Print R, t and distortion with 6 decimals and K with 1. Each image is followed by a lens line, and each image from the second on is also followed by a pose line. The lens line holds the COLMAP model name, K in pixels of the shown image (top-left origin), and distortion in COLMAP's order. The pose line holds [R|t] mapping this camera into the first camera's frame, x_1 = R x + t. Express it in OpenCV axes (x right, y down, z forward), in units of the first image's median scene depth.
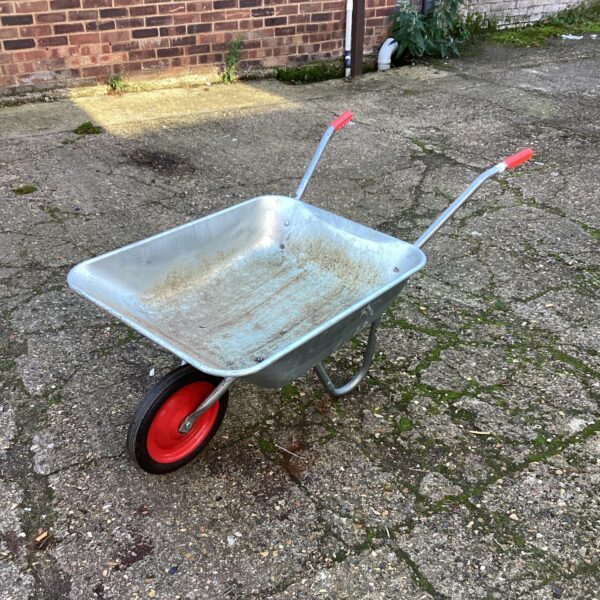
lens RADIAL K [[723.7, 0, 303.3], [0, 723.7, 300.6], [0, 0, 1]] dist [0.120551, -0.276614]
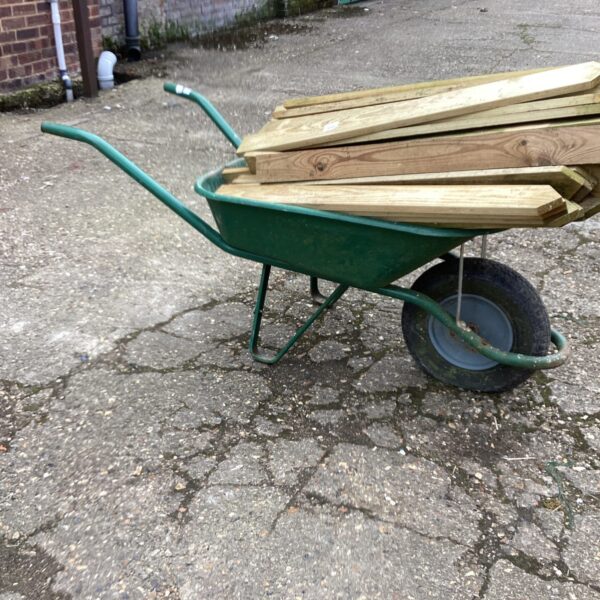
lens RADIAL K [[736.9, 0, 285.7], [0, 736.9, 300.2], [0, 0, 1]] dist [0.105539, -0.250854]
pose [[0.866416, -0.236511, 0.439756, -0.230289], [0.250873, 0.967666, 0.026158, -0.056612], [-0.431724, 0.087660, 0.897736, 0.188782]]
